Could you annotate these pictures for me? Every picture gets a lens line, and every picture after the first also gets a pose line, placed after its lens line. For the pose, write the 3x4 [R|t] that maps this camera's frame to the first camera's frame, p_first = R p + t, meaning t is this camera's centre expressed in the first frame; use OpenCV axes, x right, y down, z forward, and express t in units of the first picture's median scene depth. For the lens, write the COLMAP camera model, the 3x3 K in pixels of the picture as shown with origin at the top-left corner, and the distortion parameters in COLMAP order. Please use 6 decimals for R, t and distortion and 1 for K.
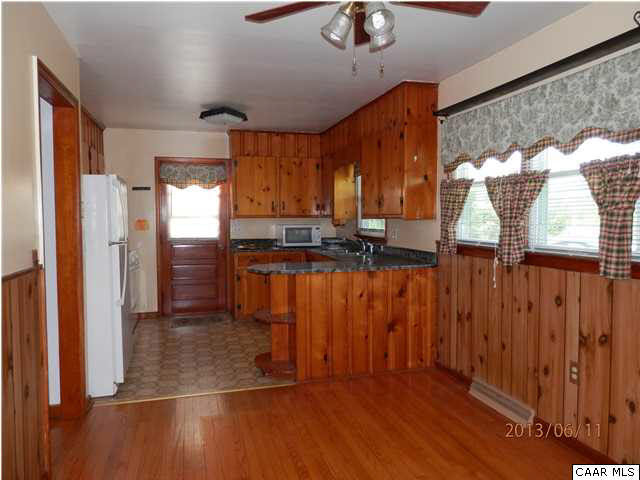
lens RADIAL K [[473.2, 0, 323.3], [0, 473.2, 240.5], [0, 0, 1]] dist [-0.002773, -0.000760]
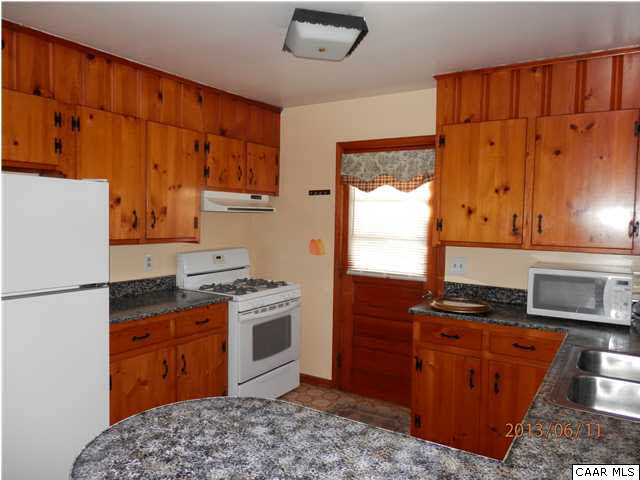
lens RADIAL K [[473.2, 0, 323.3], [0, 473.2, 240.5], [0, 0, 1]] dist [-0.002773, -0.000760]
pose [[0.667127, 0.055305, -0.742888, 0.117158], [-0.059475, 0.998011, 0.020889, -0.055494], [0.742566, 0.030248, 0.669089, 0.550159]]
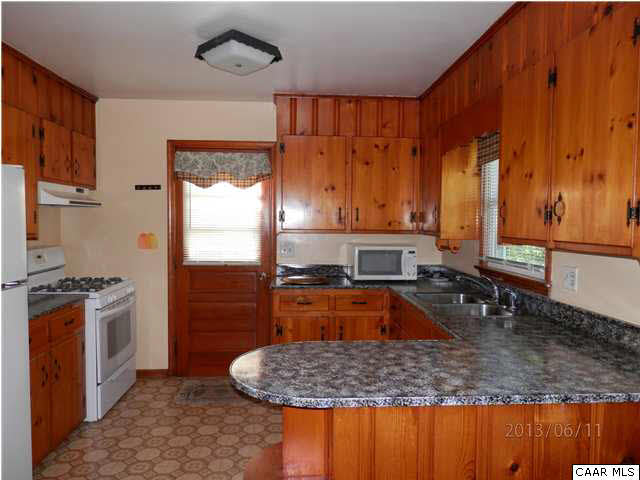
lens RADIAL K [[473.2, 0, 323.3], [0, 473.2, 240.5], [0, 0, 1]] dist [-0.002773, -0.000760]
pose [[0.977114, 0.021017, -0.211674, 0.005604], [-0.022887, 0.999718, -0.006389, -0.034432], [0.211480, 0.011087, 0.977319, 0.385474]]
